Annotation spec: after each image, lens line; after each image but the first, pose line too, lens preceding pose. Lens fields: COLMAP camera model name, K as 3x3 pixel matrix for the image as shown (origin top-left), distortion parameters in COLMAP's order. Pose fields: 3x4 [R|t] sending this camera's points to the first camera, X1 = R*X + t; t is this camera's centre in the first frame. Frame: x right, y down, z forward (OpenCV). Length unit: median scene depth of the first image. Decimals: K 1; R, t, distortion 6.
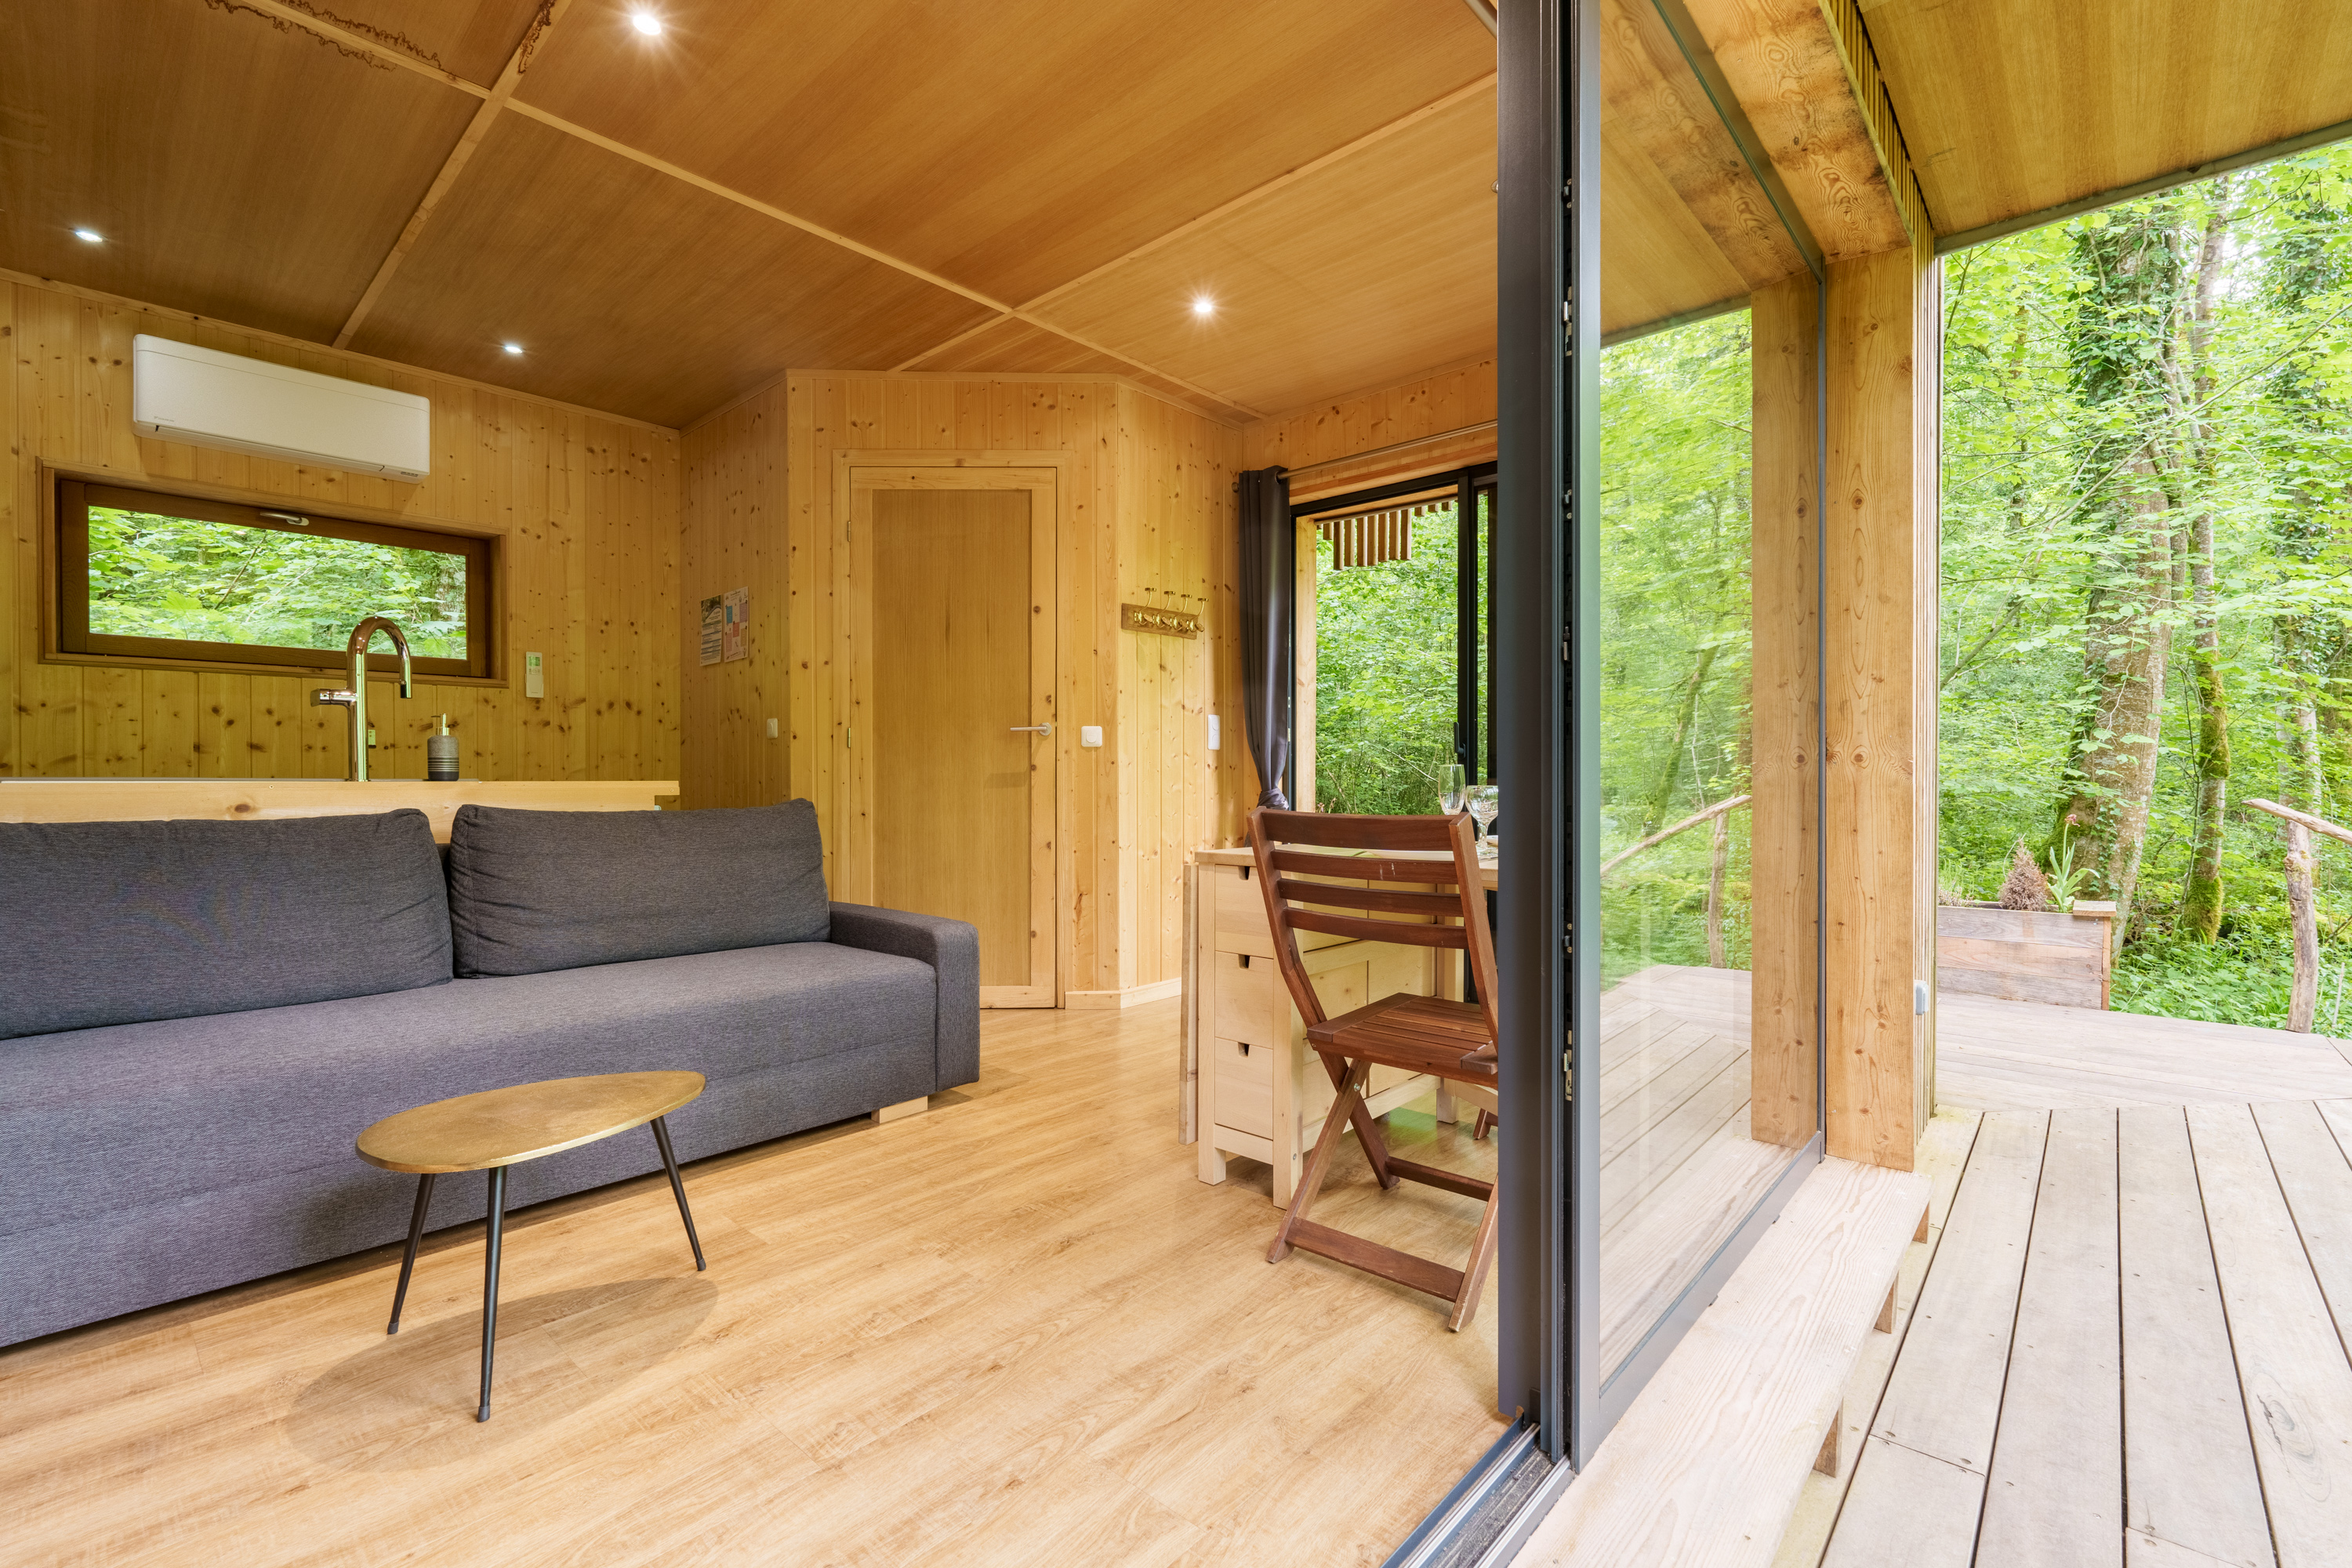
lens RADIAL K [[1029.9, 0, 1161.7], [0, 1029.9, 788.6], [0, 0, 1]] dist [-0.000301, -0.000301]
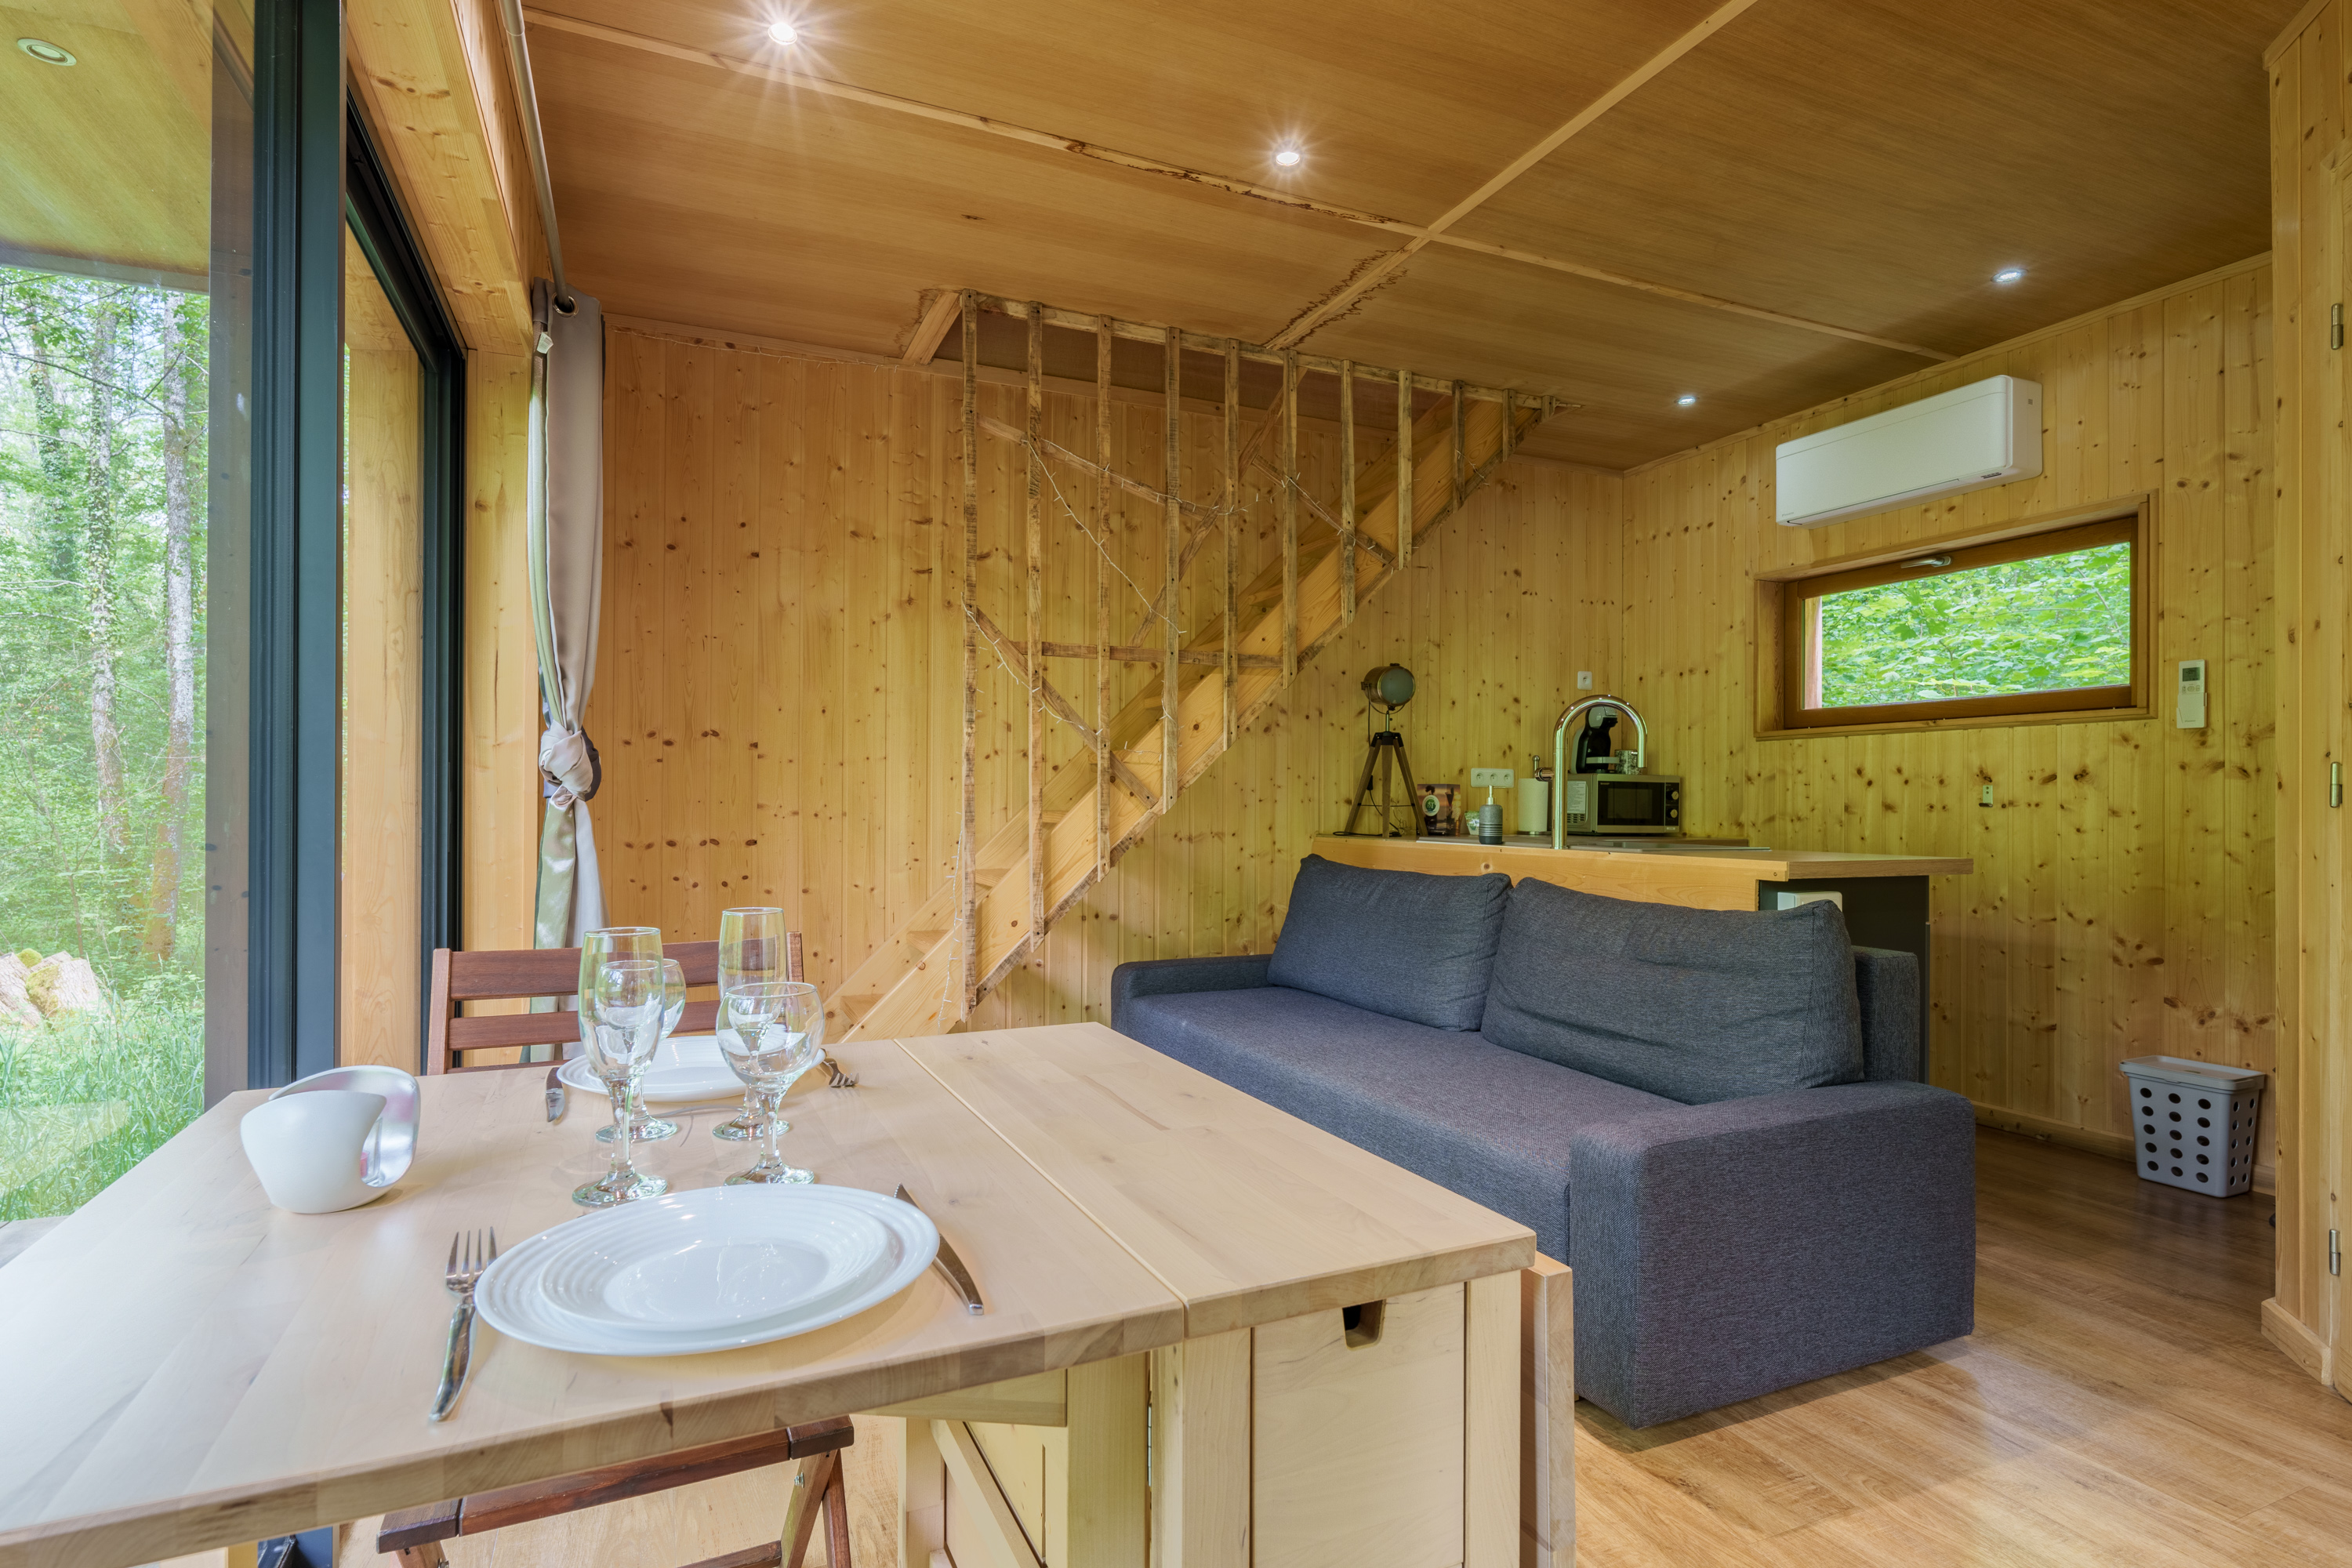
lens RADIAL K [[1135.0, 0, 1170.6], [0, 1135.0, 803.1], [0, 0, 1]] dist [0.000901, 0.000037]
pose [[-0.392732, 0.000586, -0.919653, 0.203296], [-0.010706, 0.999929, 0.005210, -0.022727], [0.919591, 0.011892, -0.392698, 0.424829]]
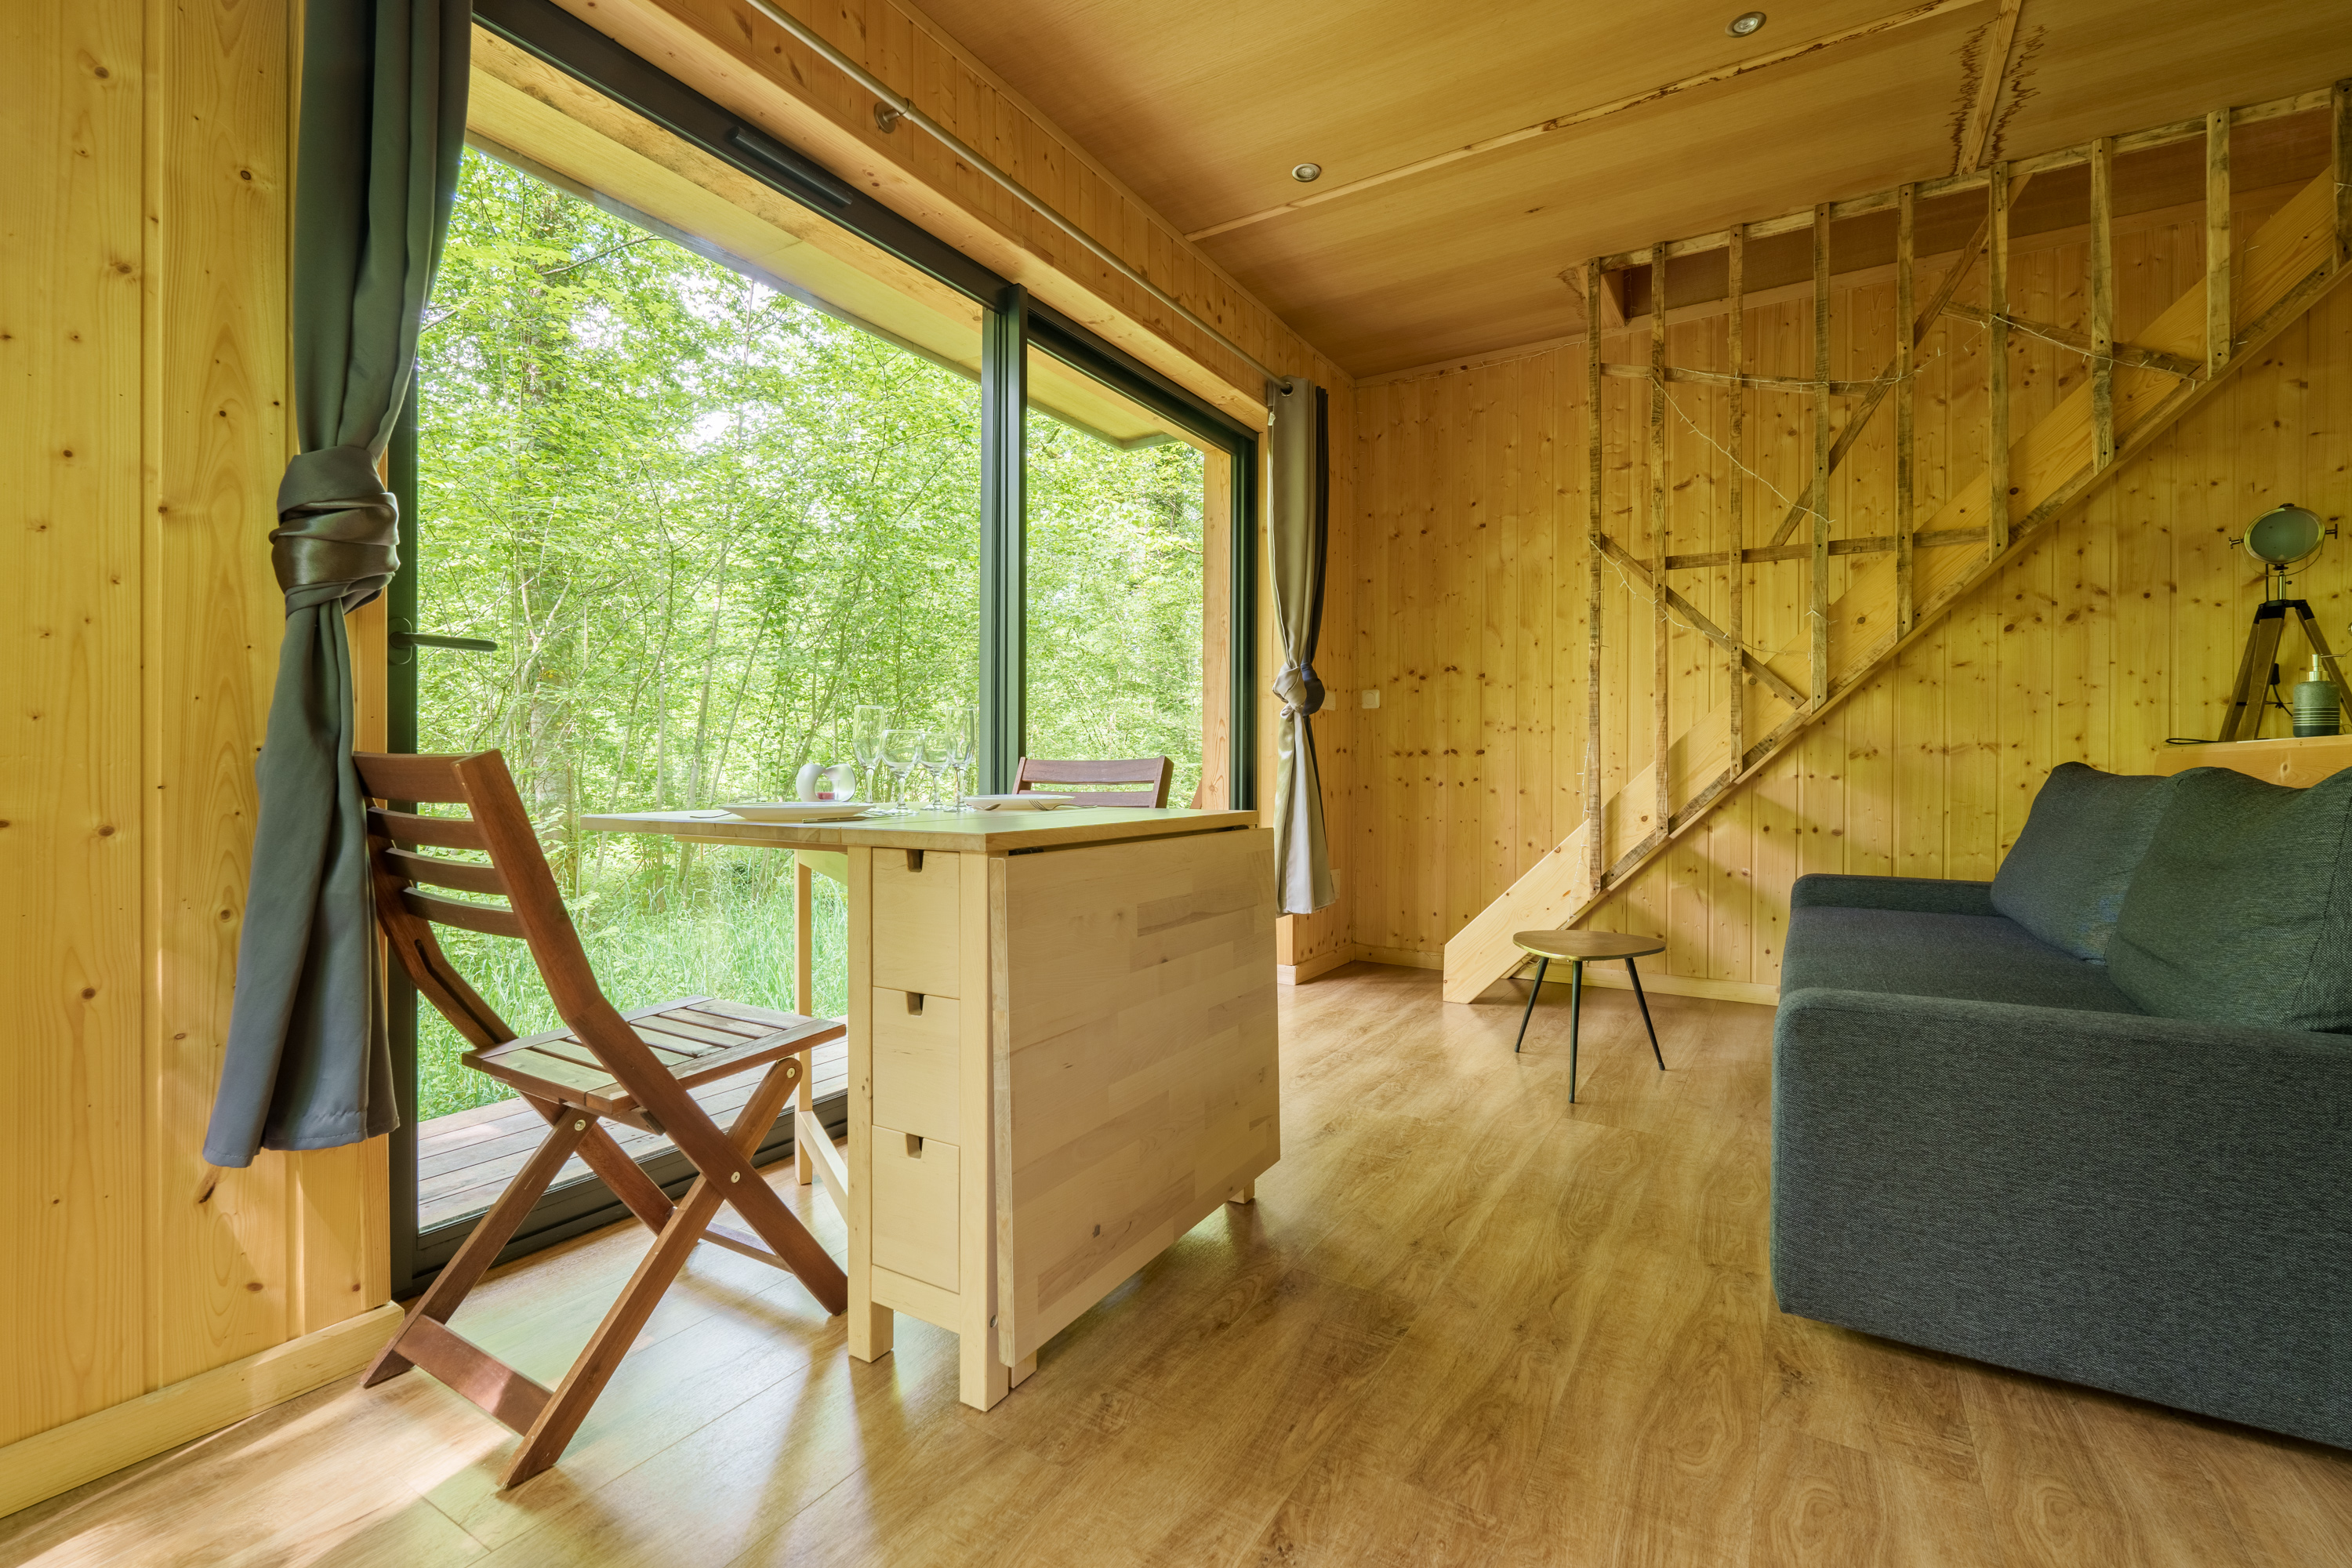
lens RADIAL K [[1029.9, 0, 1176.7], [0, 1029.9, 767.6], [0, 0, 1]] dist [-0.000301, -0.000301]
pose [[-0.978445, -0.003224, -0.206481, 0.092004], [-0.005432, 0.999934, 0.010125, 0.005521], [0.206434, 0.011028, -0.978398, 0.604608]]
